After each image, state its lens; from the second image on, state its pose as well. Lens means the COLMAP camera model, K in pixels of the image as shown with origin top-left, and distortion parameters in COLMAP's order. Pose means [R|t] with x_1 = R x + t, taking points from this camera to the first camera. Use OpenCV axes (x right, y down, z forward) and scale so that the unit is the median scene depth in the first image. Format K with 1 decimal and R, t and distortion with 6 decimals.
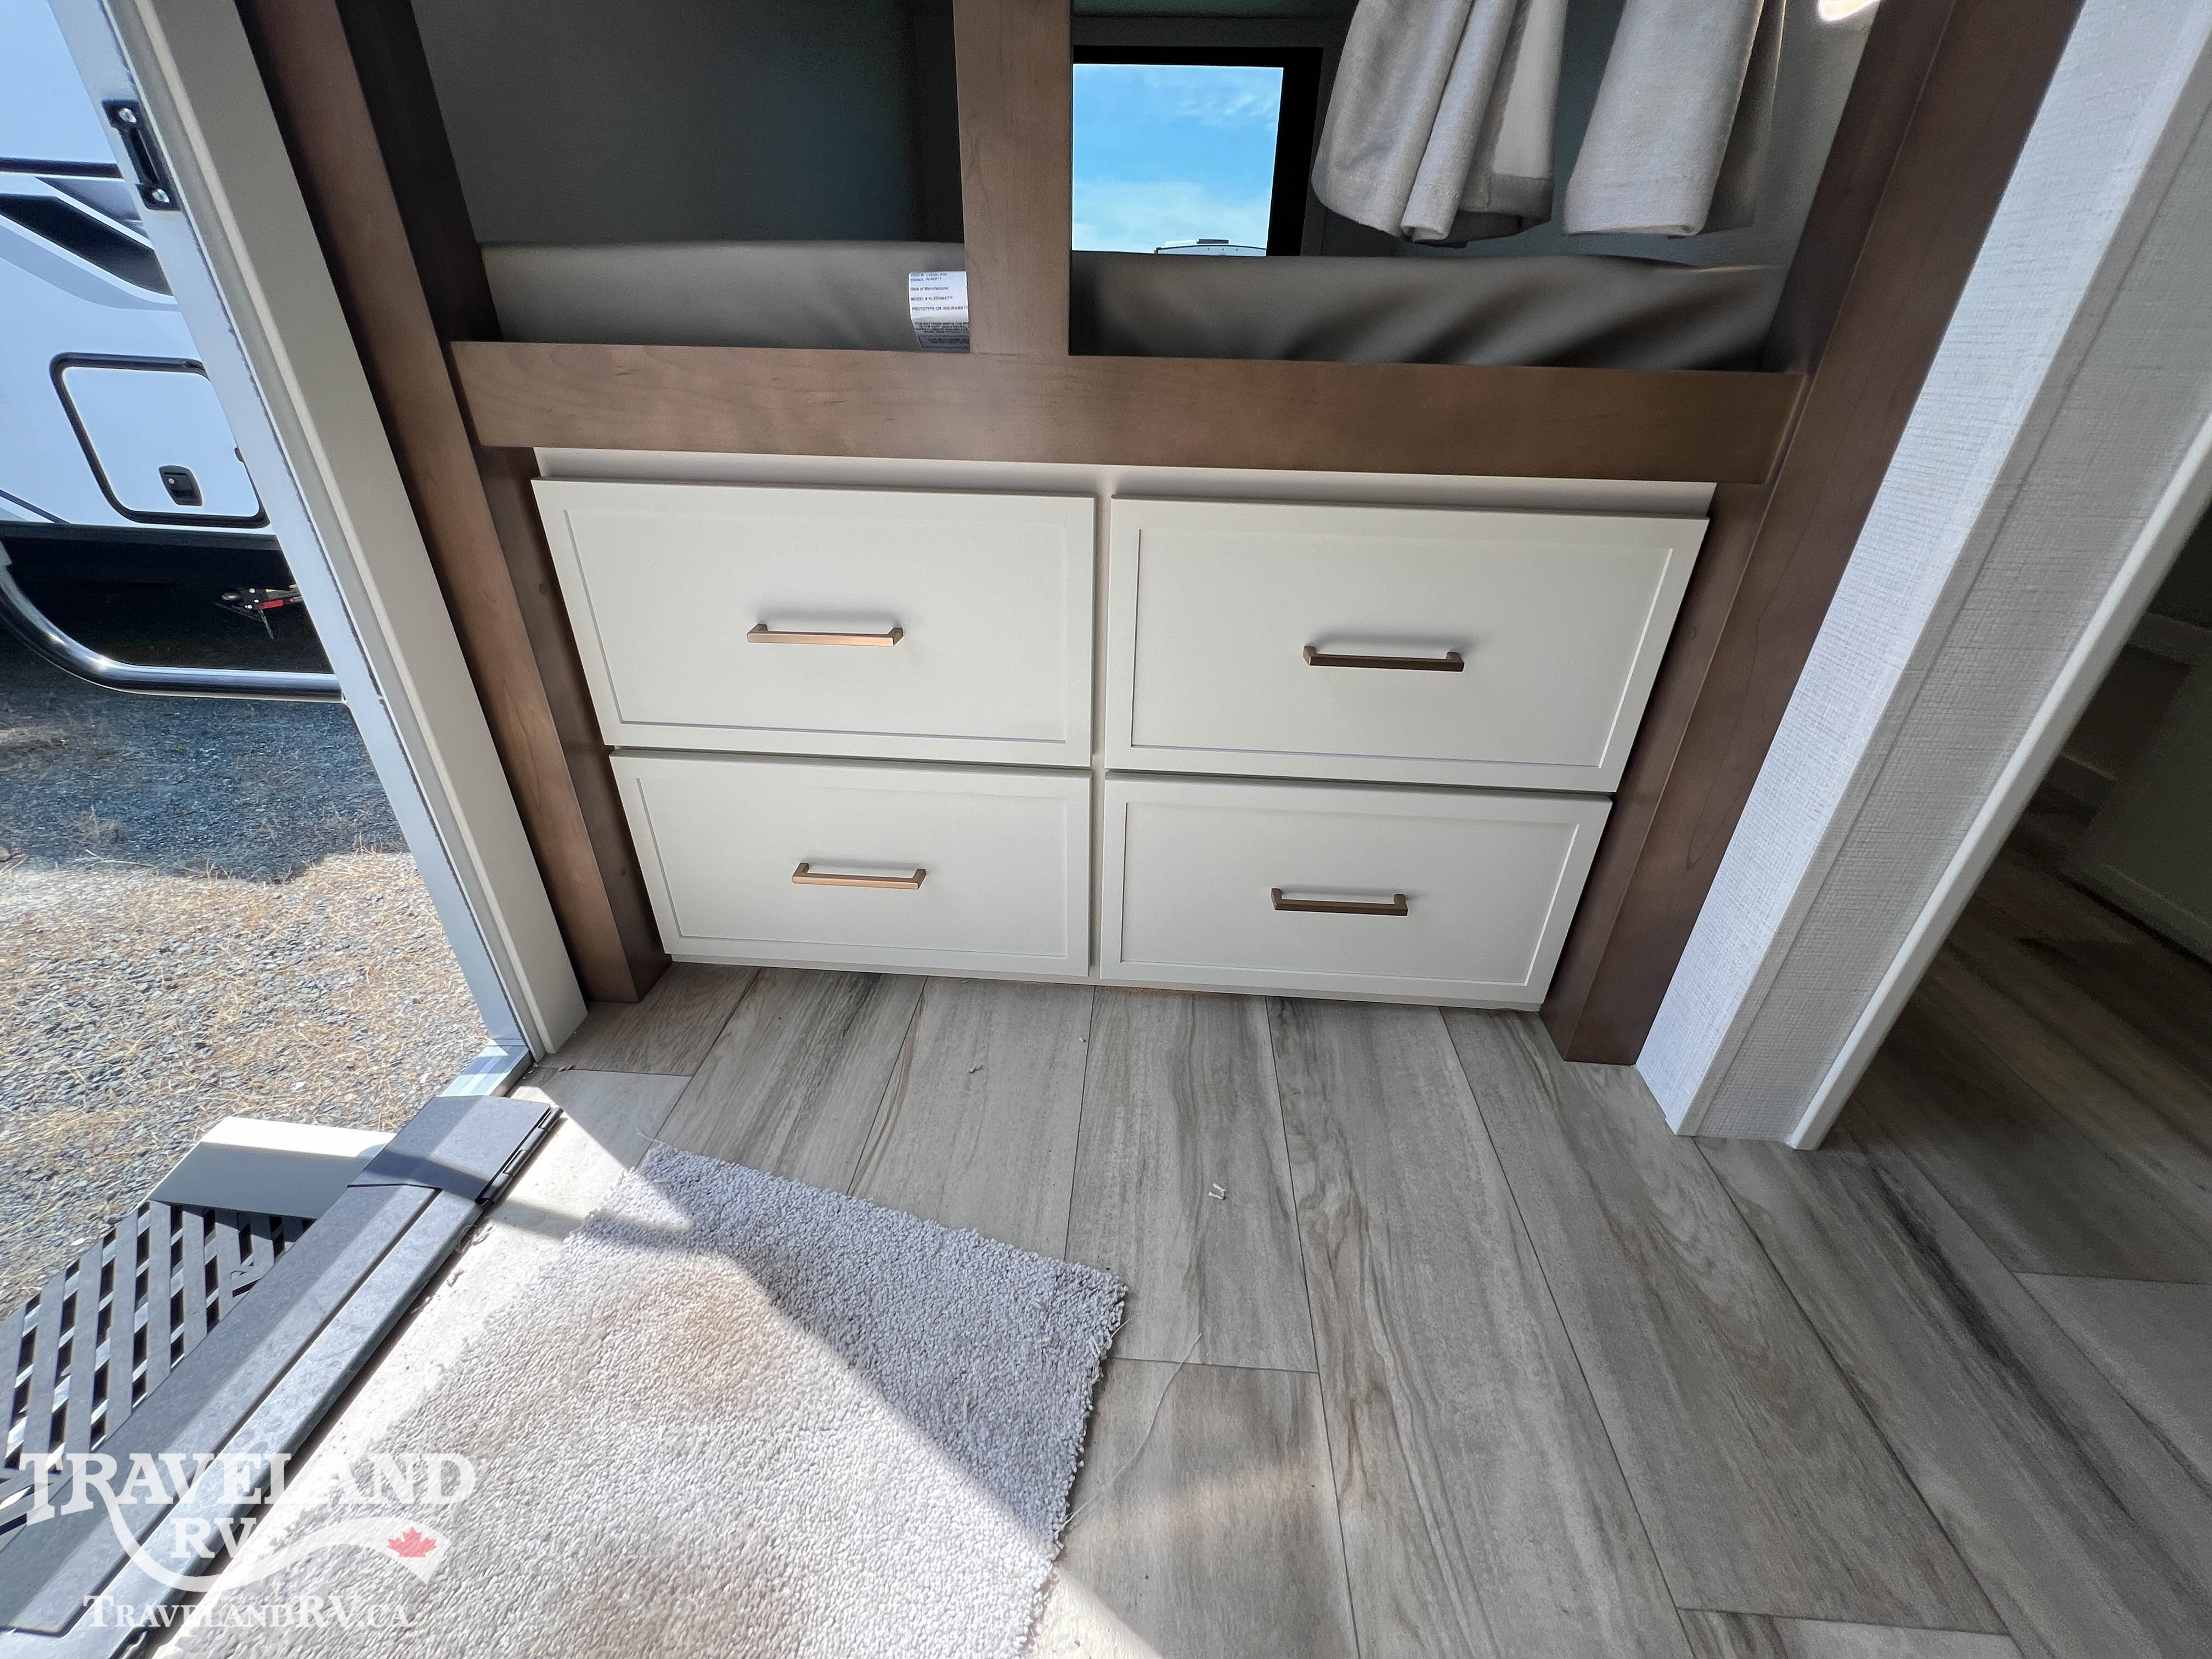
lens RADIAL K [[888.7, 0, 1106.0], [0, 888.7, 825.7], [0, 0, 1]] dist [-0.003008, 0.000821]
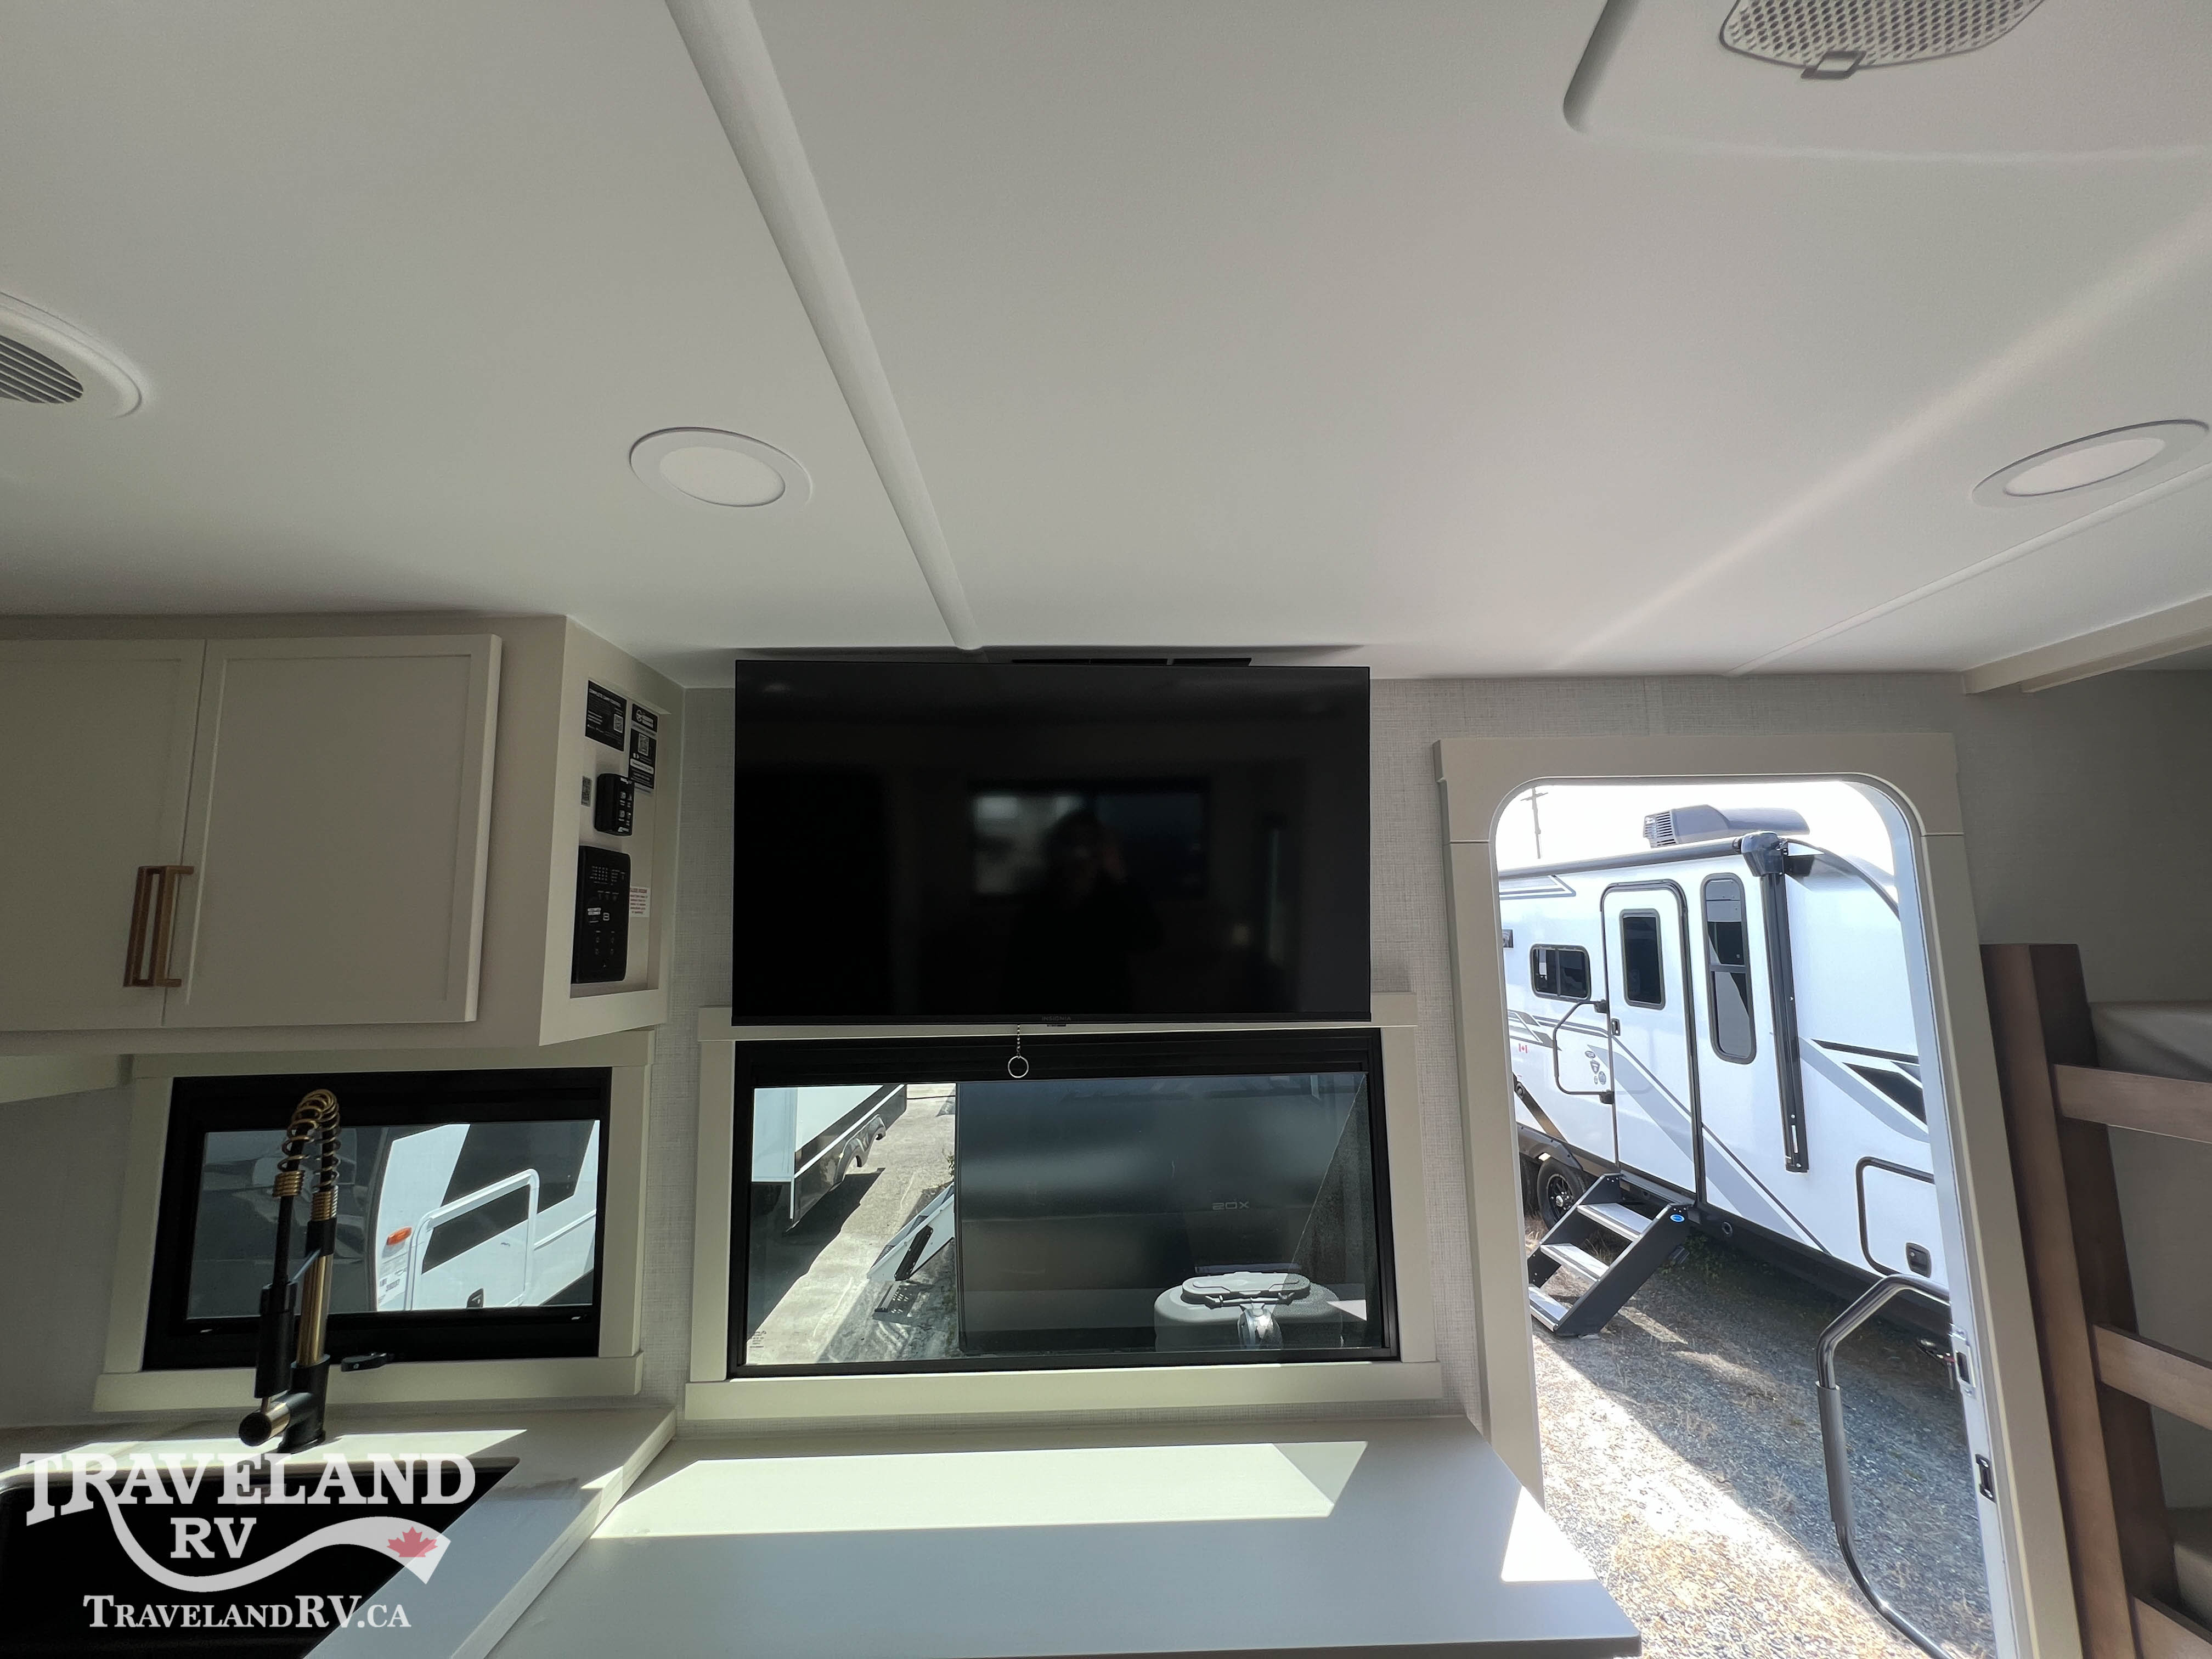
lens RADIAL K [[888.5, 0, 1105.2], [0, 888.5, 827.6], [0, 0, 1]] dist [-0.002915, 0.000710]
pose [[0.079866, -0.153082, -0.984981, 0.630628], [-0.474992, 0.862893, -0.172621, -0.351128], [0.876358, 0.481645, -0.003797, -0.902259]]
